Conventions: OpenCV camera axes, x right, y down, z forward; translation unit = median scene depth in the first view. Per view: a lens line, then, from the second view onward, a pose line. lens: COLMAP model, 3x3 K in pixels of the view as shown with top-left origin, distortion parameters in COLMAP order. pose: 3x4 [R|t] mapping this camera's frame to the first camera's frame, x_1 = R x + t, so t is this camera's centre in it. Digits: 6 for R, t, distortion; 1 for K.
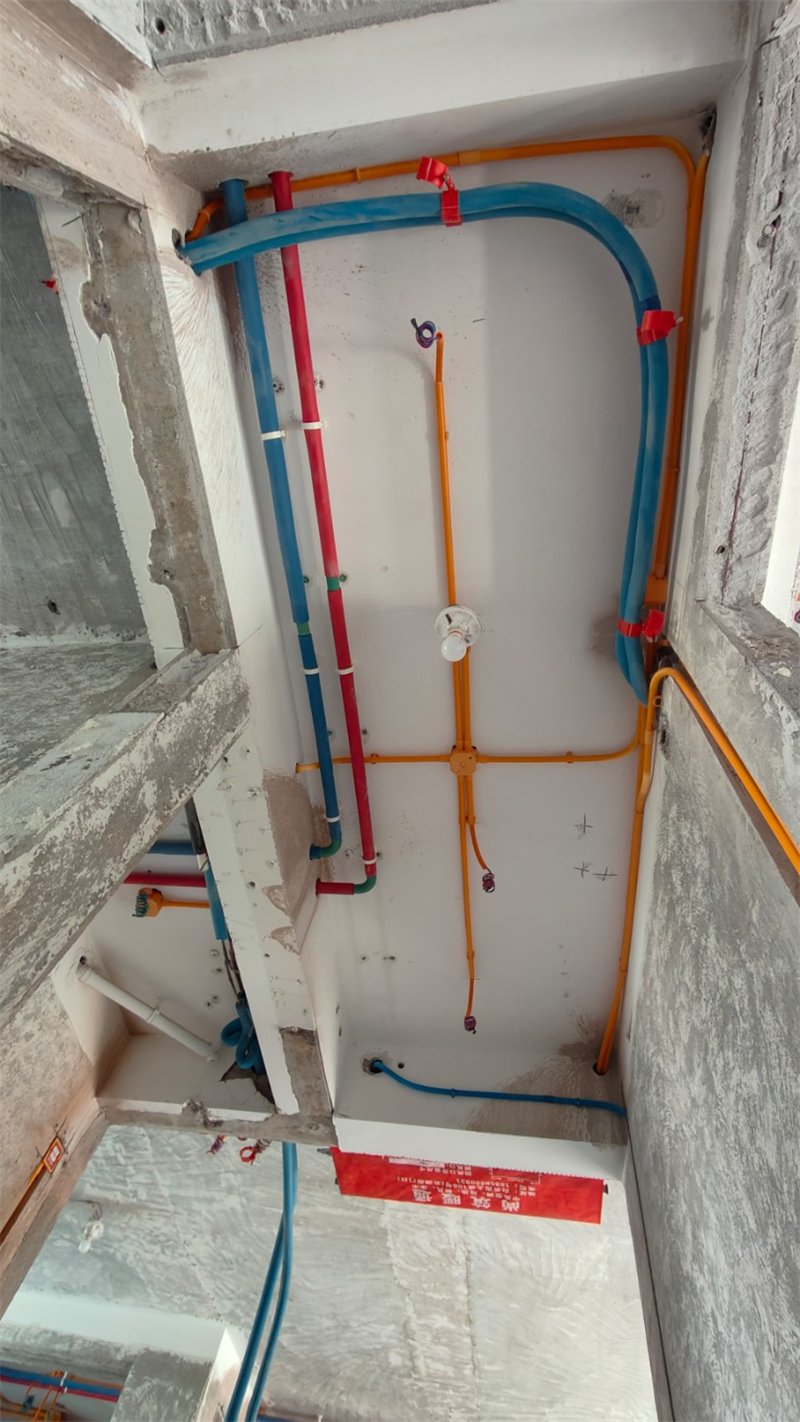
lens RADIAL K [[650.8, 0, 409.9], [0, 650.8, 712.6], [0, 0, 1]] dist [0.001394, 0.000492]
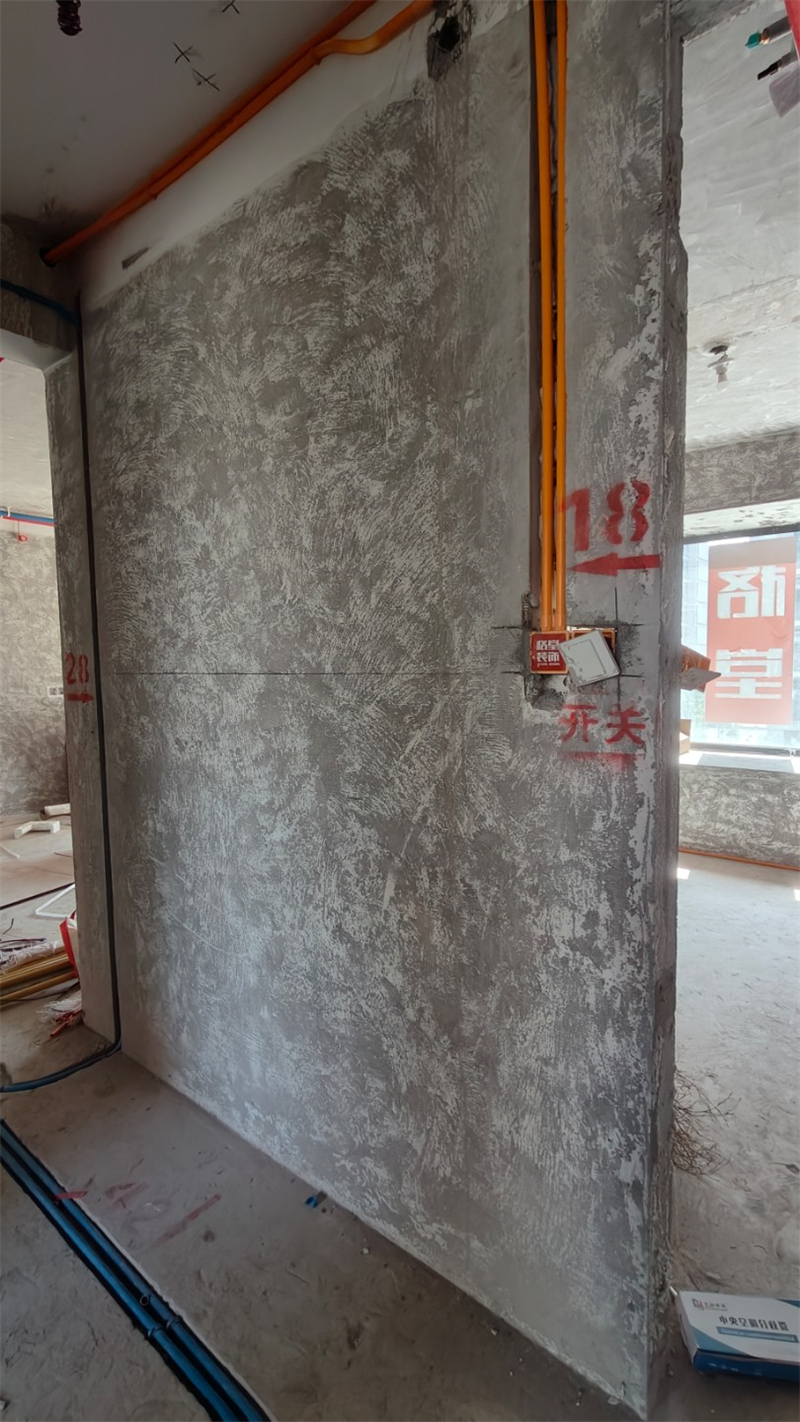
lens RADIAL K [[649.3, 0, 400.0], [0, 649.3, 711.0], [0, 0, 1]] dist [0.001927, 0.000443]
pose [[0.558024, -0.214292, 0.801678, -0.258633], [-0.692496, 0.412051, 0.592168, -0.033153], [-0.457229, -0.885603, 0.081538, 0.188820]]
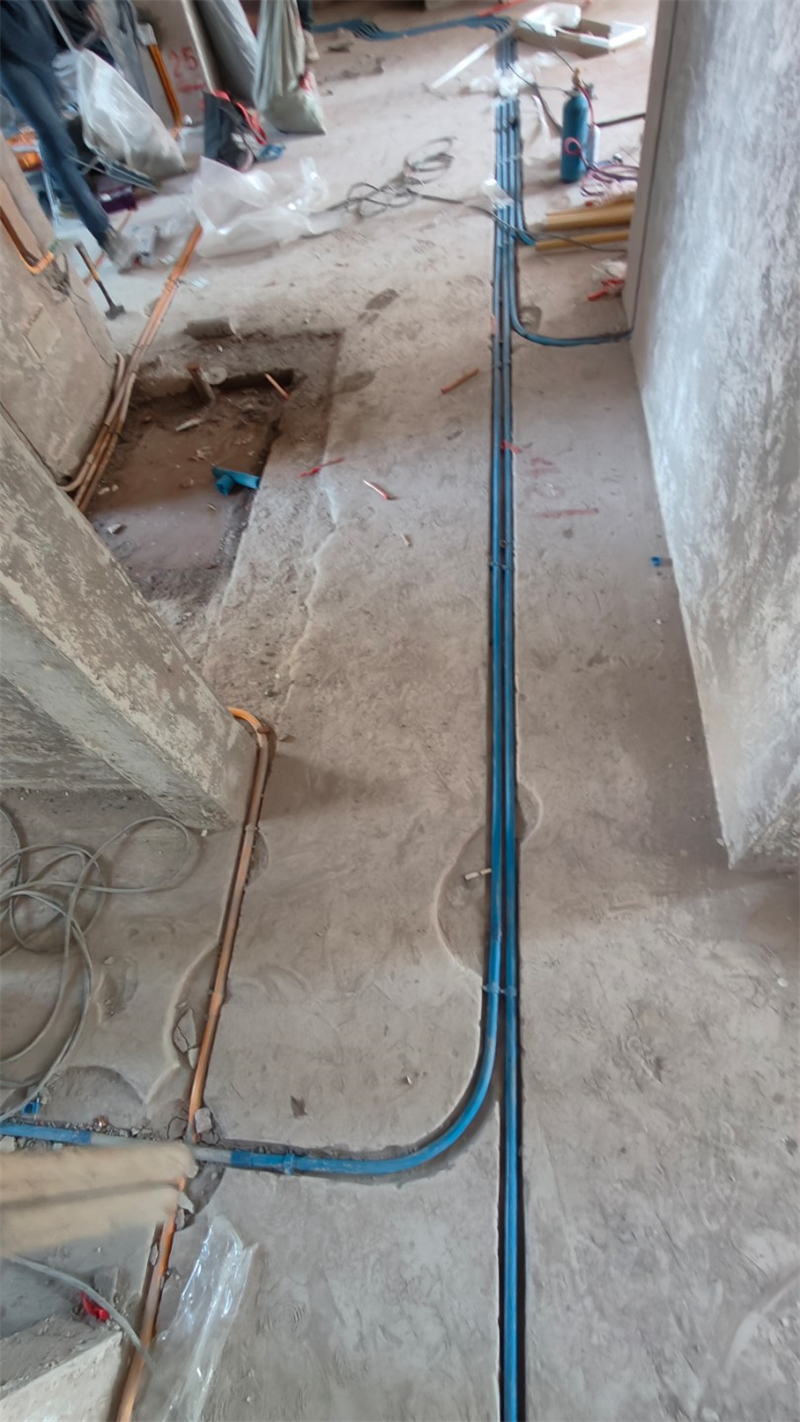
lens RADIAL K [[645.1, 0, 404.6], [0, 645.1, 713.5], [0, 0, 1]] dist [0.000660, 0.000077]
pose [[0.953645, -0.154990, -0.257951, 0.006587], [0.137624, -0.537665, 0.831851, -0.055368], [-0.267619, -0.828791, -0.491411, 0.113043]]
